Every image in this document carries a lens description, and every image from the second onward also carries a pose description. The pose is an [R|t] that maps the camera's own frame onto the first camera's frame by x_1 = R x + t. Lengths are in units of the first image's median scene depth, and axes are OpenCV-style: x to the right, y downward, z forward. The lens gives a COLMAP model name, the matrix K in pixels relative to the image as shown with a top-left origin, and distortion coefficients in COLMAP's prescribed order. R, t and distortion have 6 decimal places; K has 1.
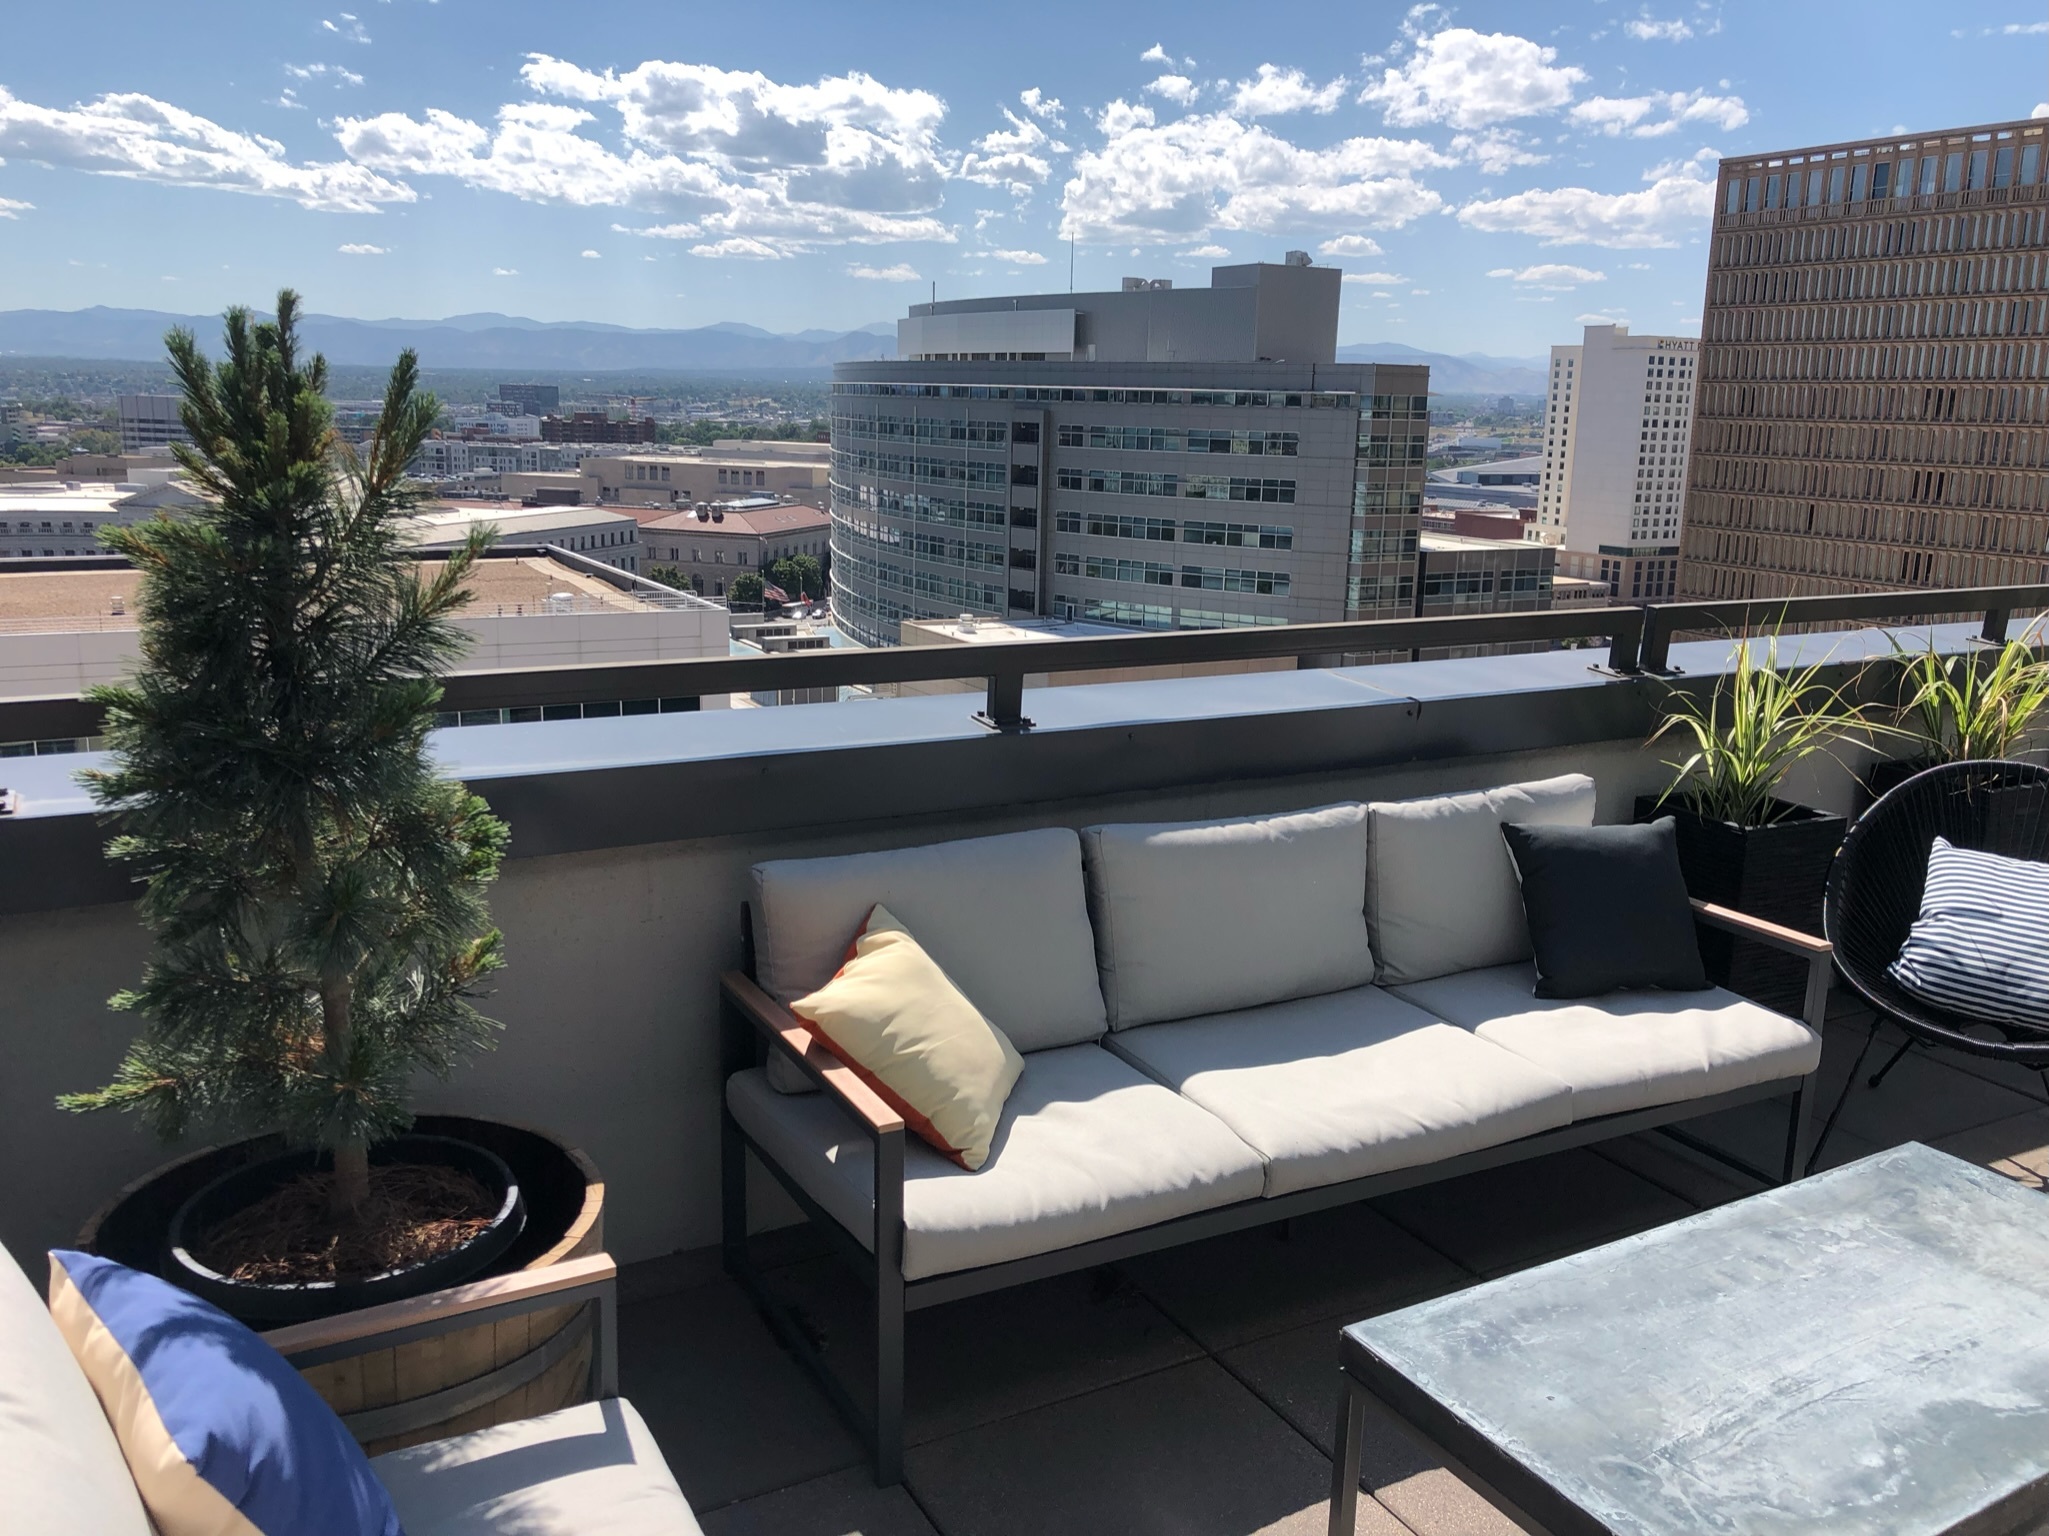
lens RADIAL K [[1664.8, 0, 1038.9], [0, 1664.8, 753.6], [0, 0, 1]] dist [0.023110, -0.039498]
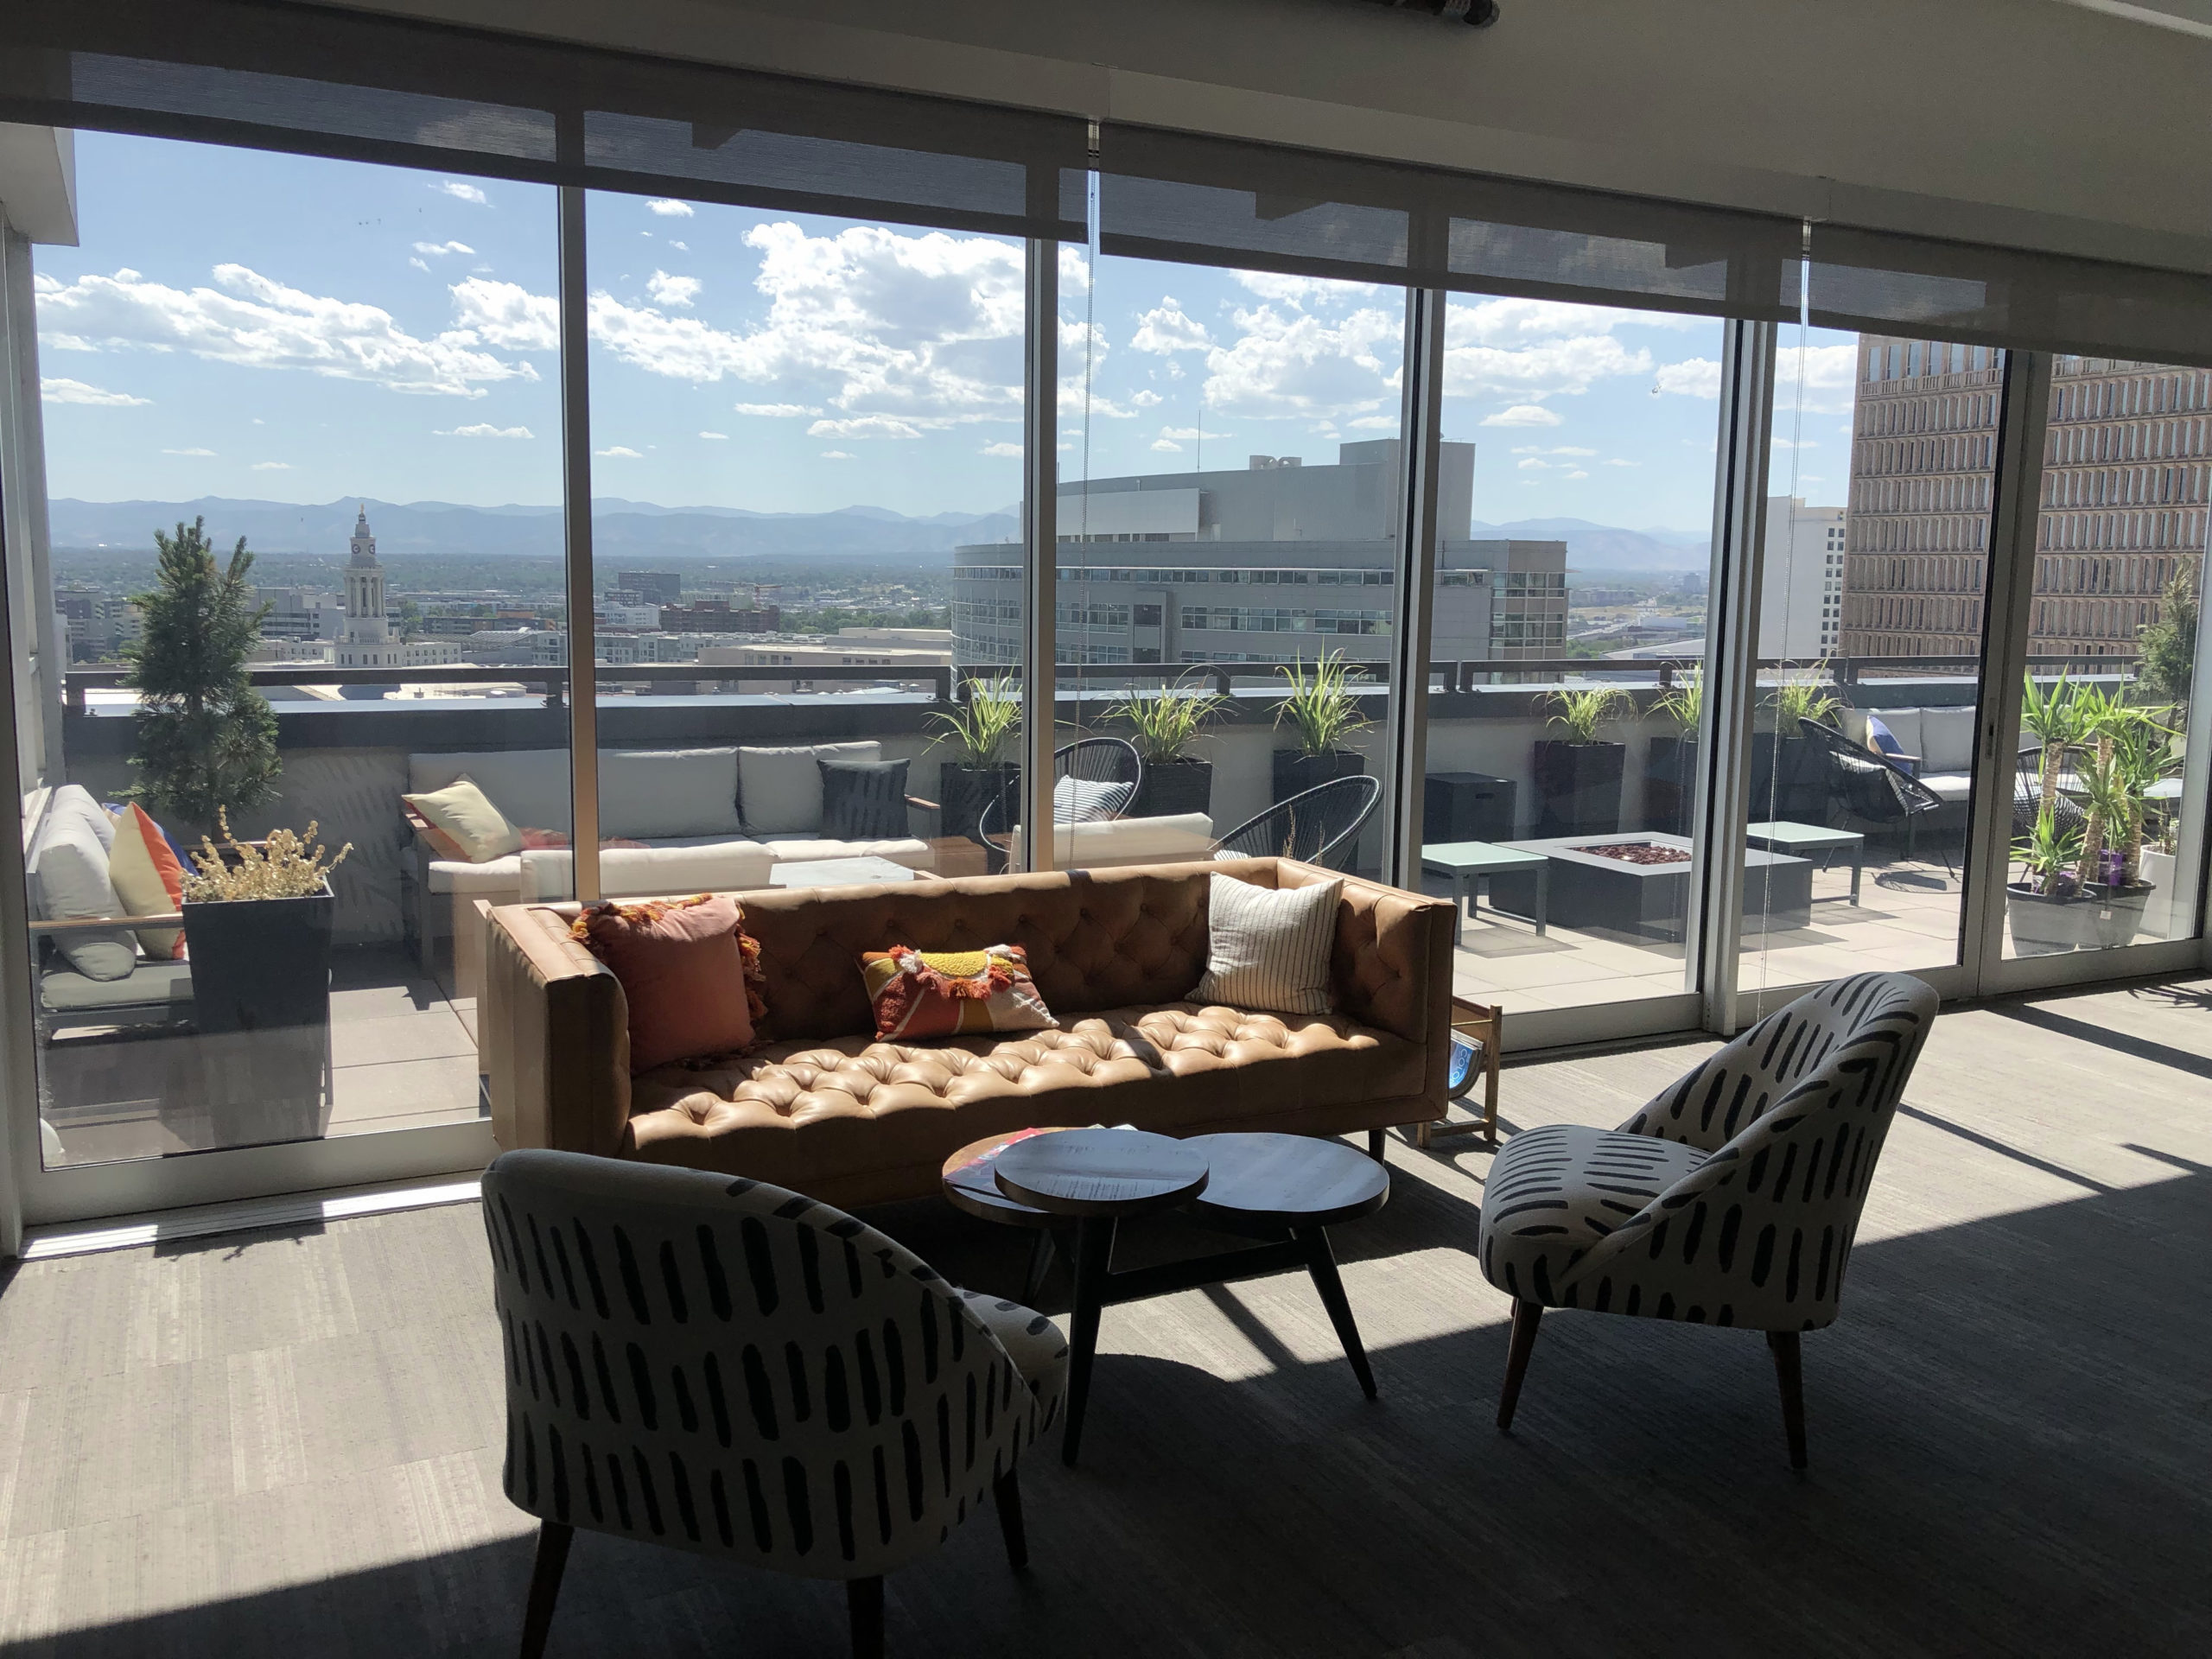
lens RADIAL K [[1797.3, 0, 1125.6], [0, 1797.3, 817.6], [0, 0, 1]] dist [0.023110, -0.039498]
pose [[0.999331, -0.006505, -0.035994, 0.552848], [0.003630, 0.996838, -0.079373, 0.216599], [0.036396, 0.079189, 0.996195, -0.877773]]
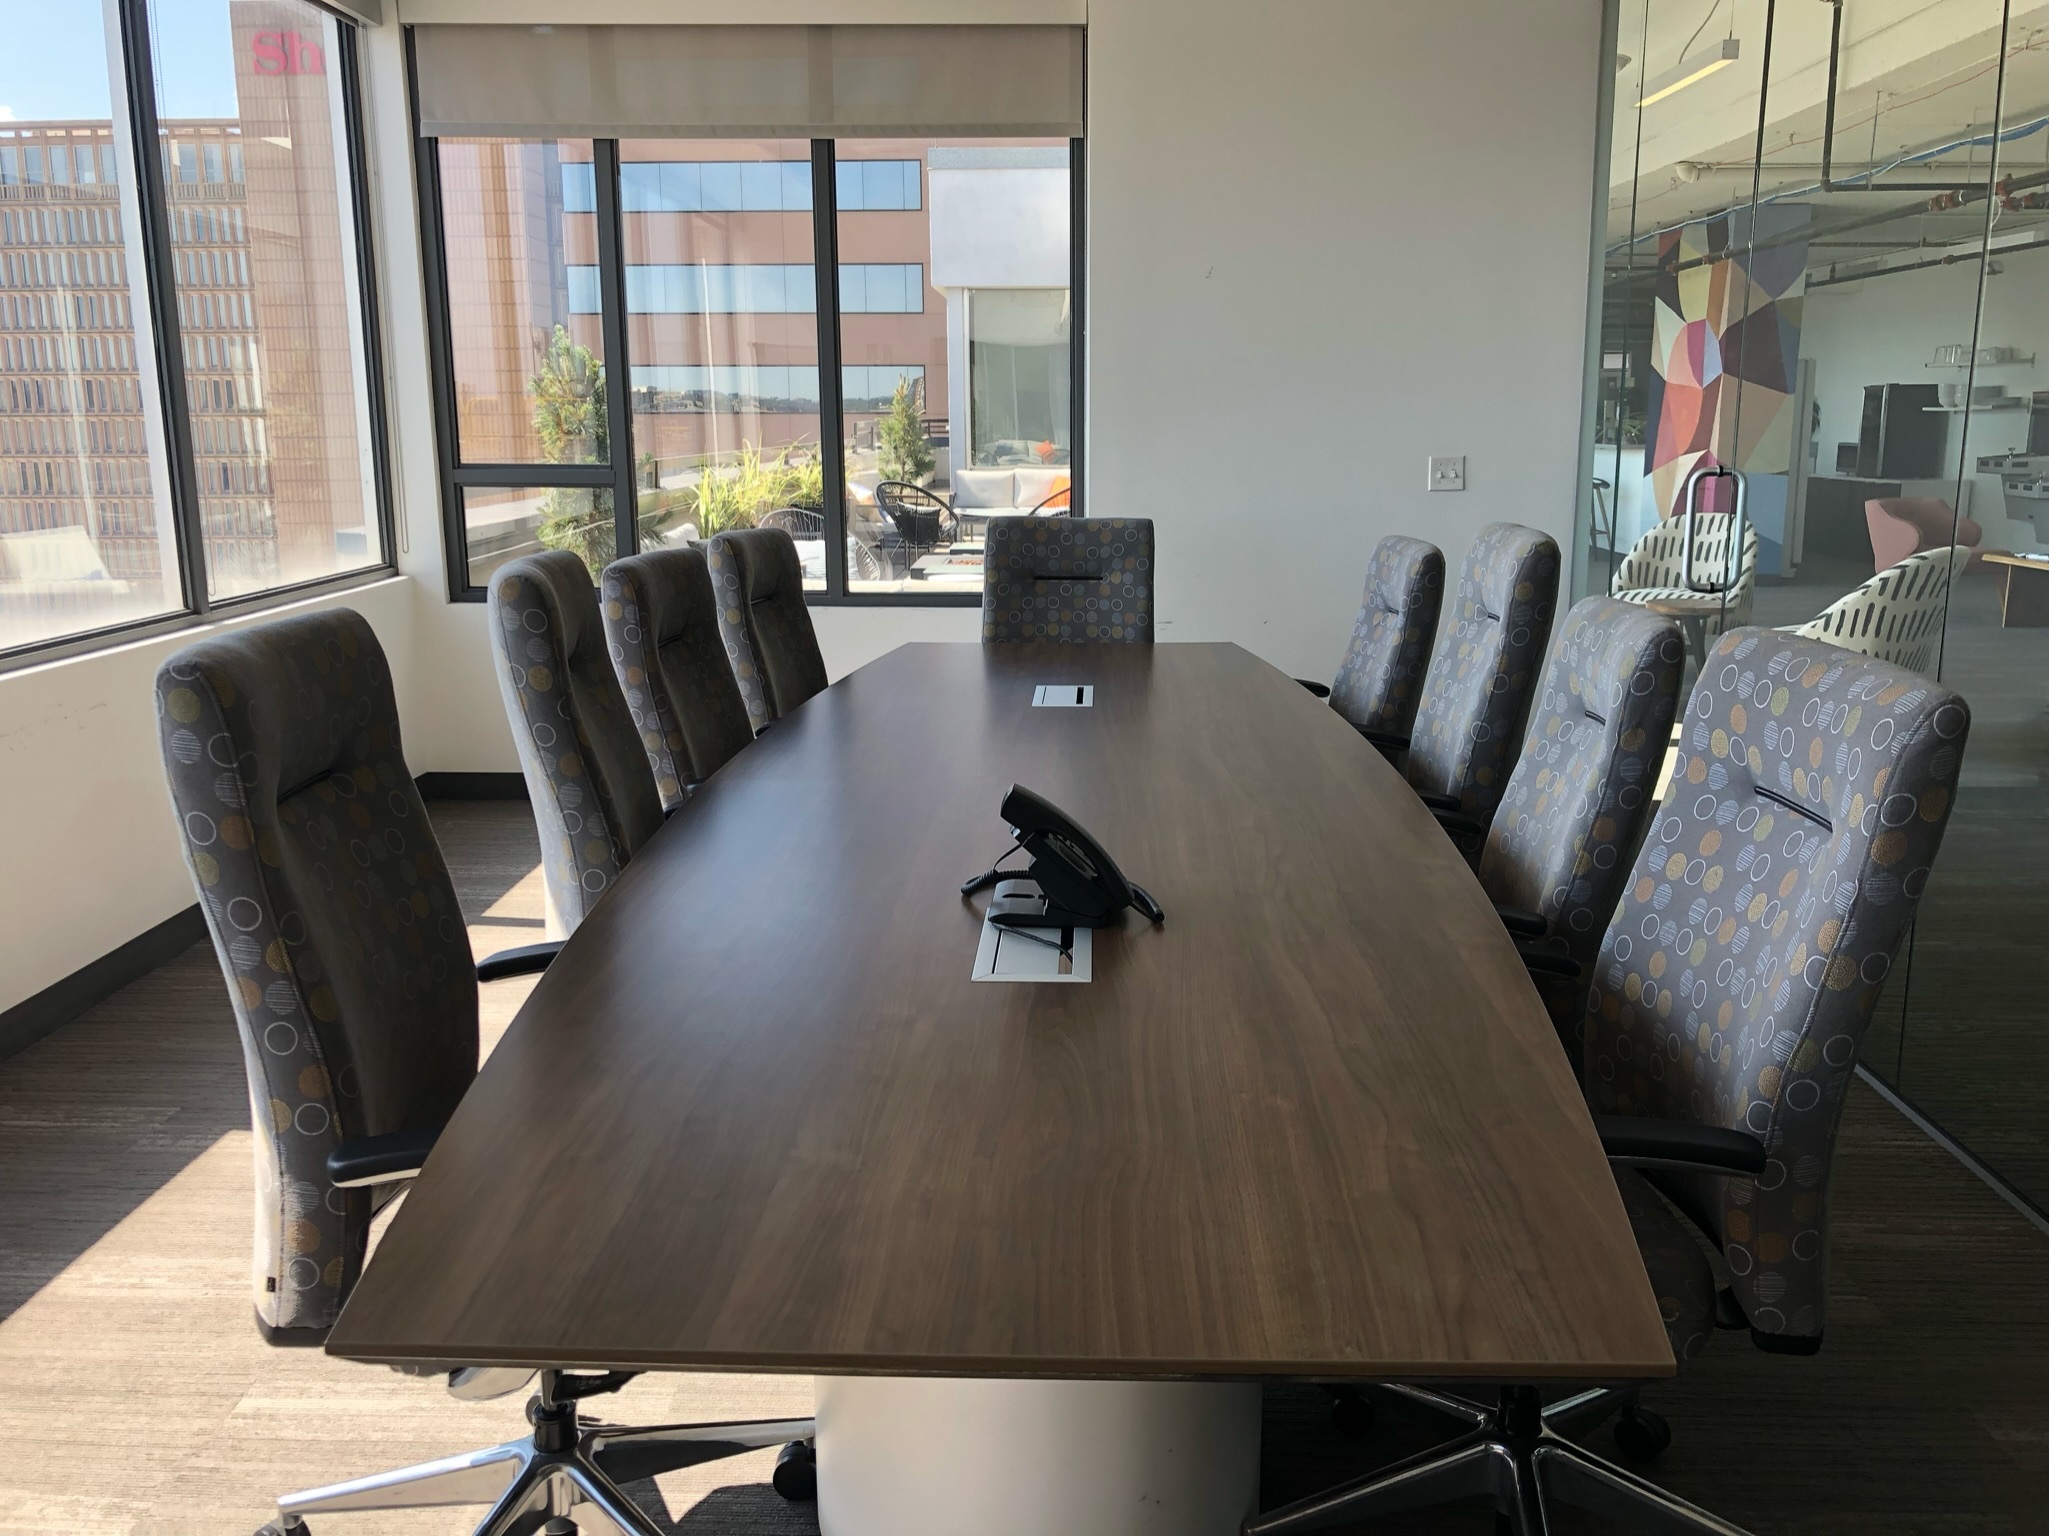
lens RADIAL K [[1664.8, 0, 1020.4], [0, 1664.8, 760.5], [0, 0, 1]] dist [0.023110, -0.039498]
pose [[0.507335, -0.200926, 0.837998, -1.190278], [0.194152, 0.974087, 0.116015, 0.122677], [-0.839593, 0.103840, 0.533198, -0.507932]]
